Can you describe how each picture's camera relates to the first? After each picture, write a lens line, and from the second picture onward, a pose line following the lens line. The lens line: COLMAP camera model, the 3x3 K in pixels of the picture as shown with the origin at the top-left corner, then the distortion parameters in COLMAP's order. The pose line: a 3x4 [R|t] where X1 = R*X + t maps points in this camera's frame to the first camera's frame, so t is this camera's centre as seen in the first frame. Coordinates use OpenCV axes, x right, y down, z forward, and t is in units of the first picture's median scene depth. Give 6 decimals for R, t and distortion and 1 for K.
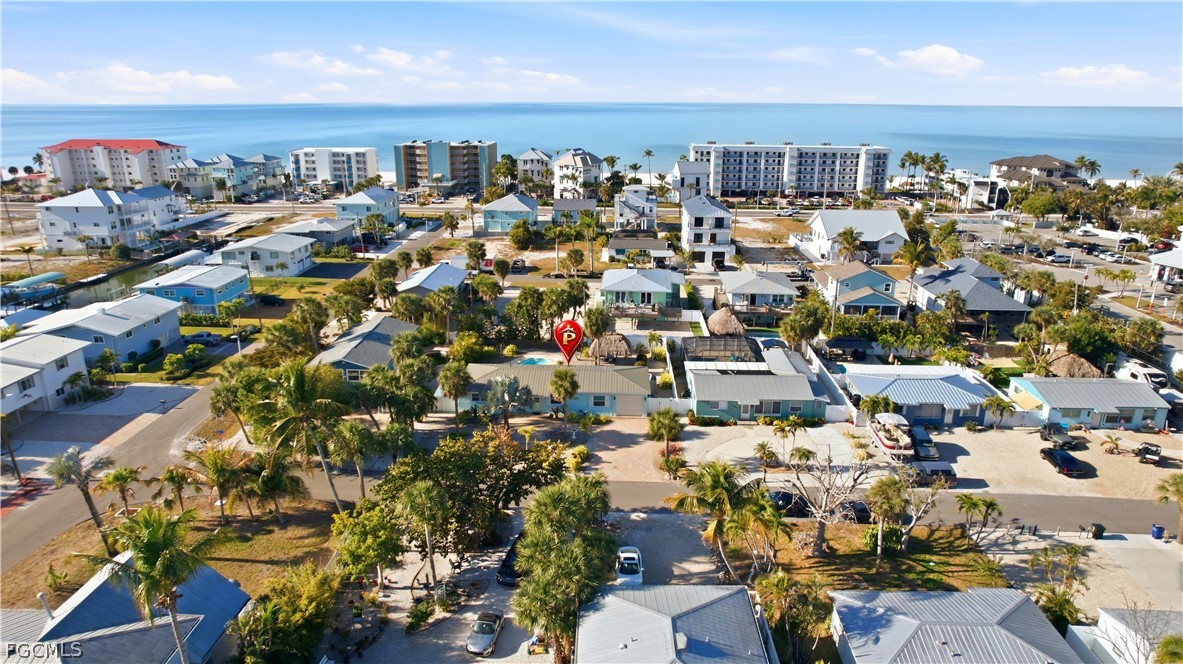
lens RADIAL K [[737.6, 0, 591.5], [0, 737.6, 332.0], [0, 0, 1]] dist [-0.088299, 0.077596]
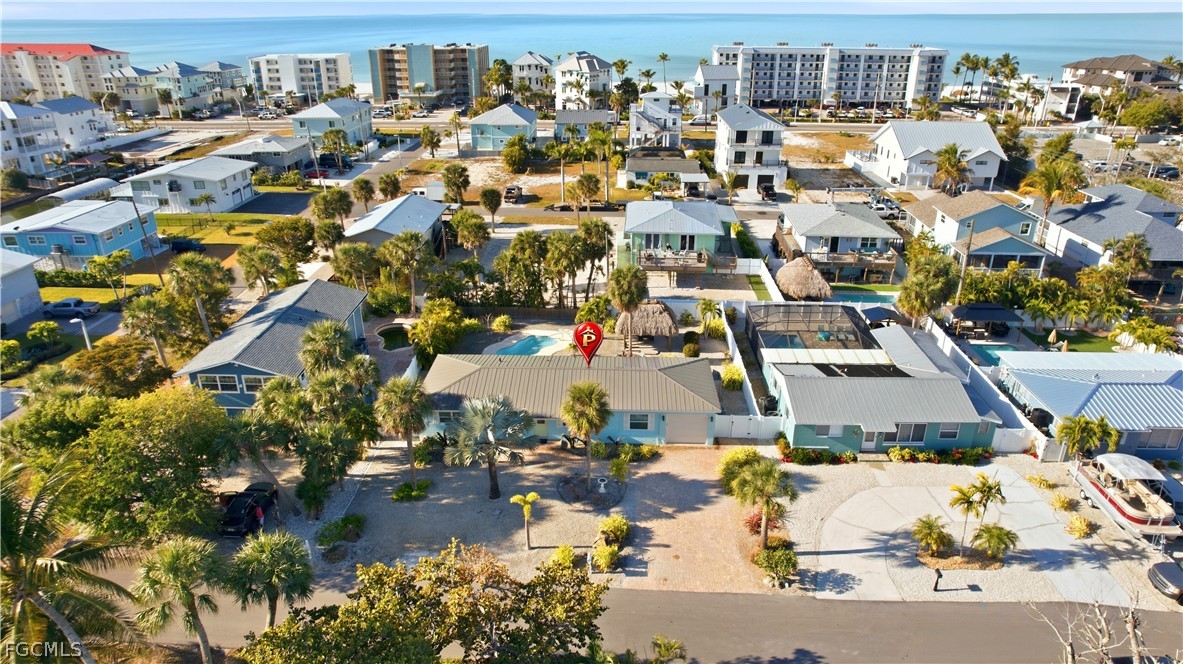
lens RADIAL K [[737.6, 0, 591.5], [0, 737.6, 332.0], [0, 0, 1]] dist [-0.088299, 0.077596]
pose [[0.999982, -0.005926, -0.000956, -0.012468], [0.005995, 0.994043, 0.108825, -0.022266], [0.000305, -0.108829, 0.994060, 0.157029]]
